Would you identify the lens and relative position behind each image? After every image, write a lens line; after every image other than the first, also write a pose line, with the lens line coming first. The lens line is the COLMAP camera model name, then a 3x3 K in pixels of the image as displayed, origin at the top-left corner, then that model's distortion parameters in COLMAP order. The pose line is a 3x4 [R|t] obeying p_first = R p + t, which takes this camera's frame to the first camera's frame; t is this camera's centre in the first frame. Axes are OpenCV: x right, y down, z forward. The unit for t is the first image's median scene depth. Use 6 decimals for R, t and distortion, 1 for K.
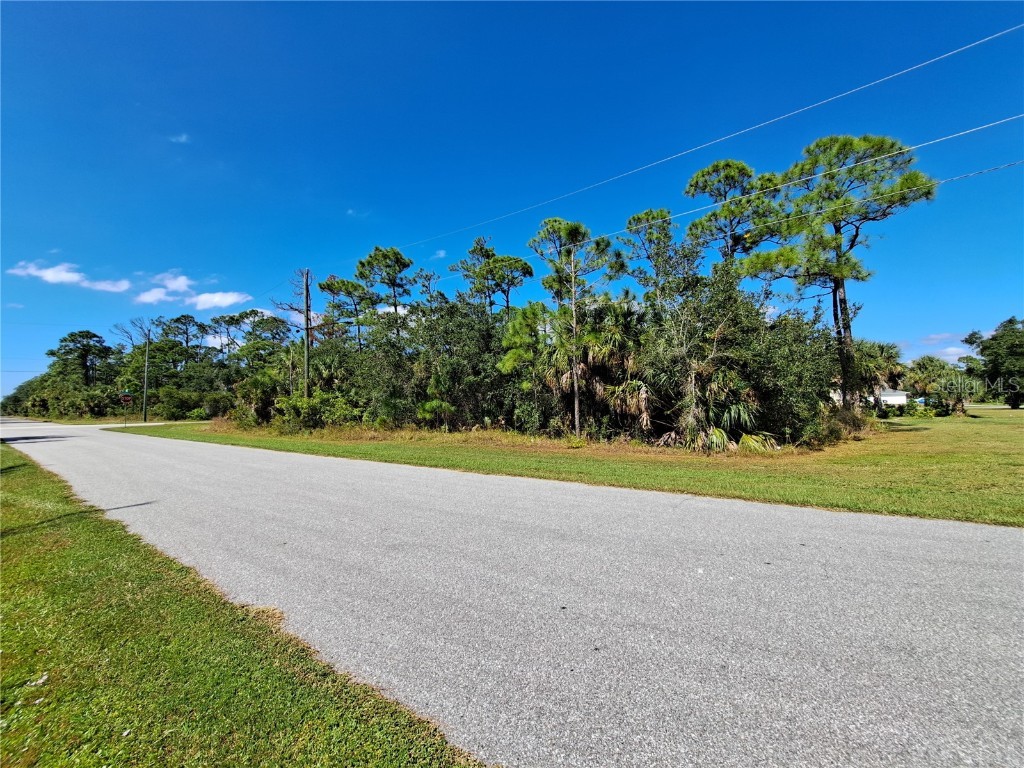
lens RADIAL K [[408.0, 0, 512.0], [0, 408.0, 384.0], [0, 0, 1]] dist [-0.016527, 0.000198]
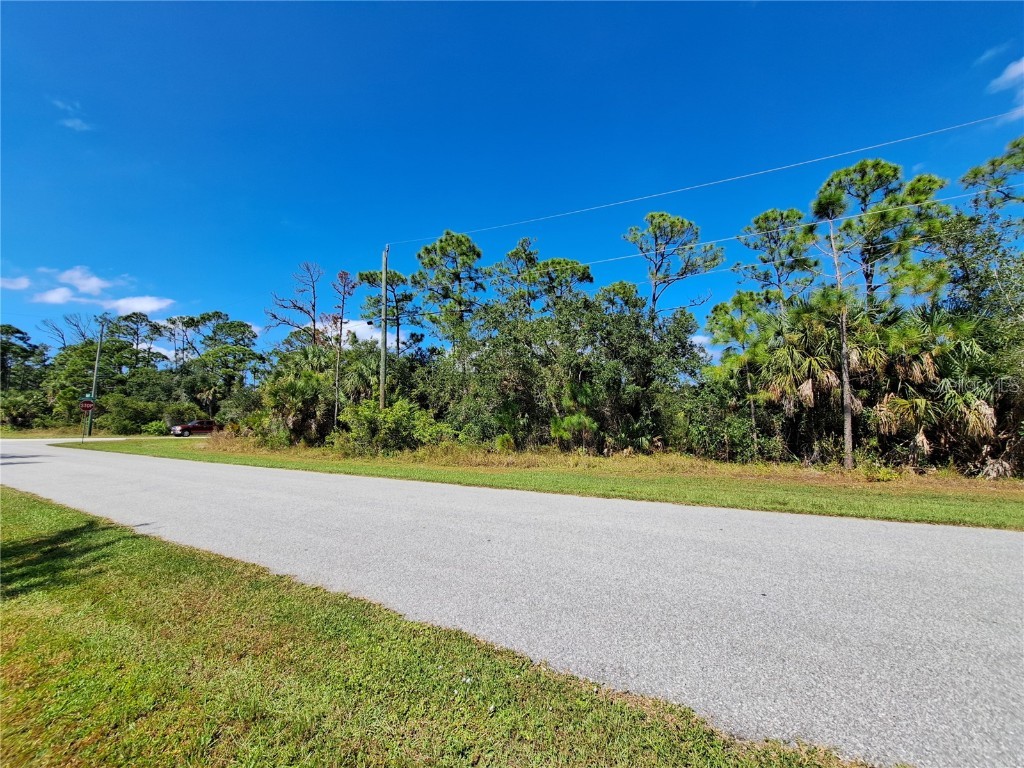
lens RADIAL K [[408.0, 0, 512.0], [0, 408.0, 384.0], [0, 0, 1]] dist [-0.016527, 0.000198]
pose [[0.993115, 0.030816, 0.113017, -0.143007], [-0.025072, 0.998338, -0.051894, 0.008546], [-0.114428, 0.048703, 0.992237, 0.083366]]
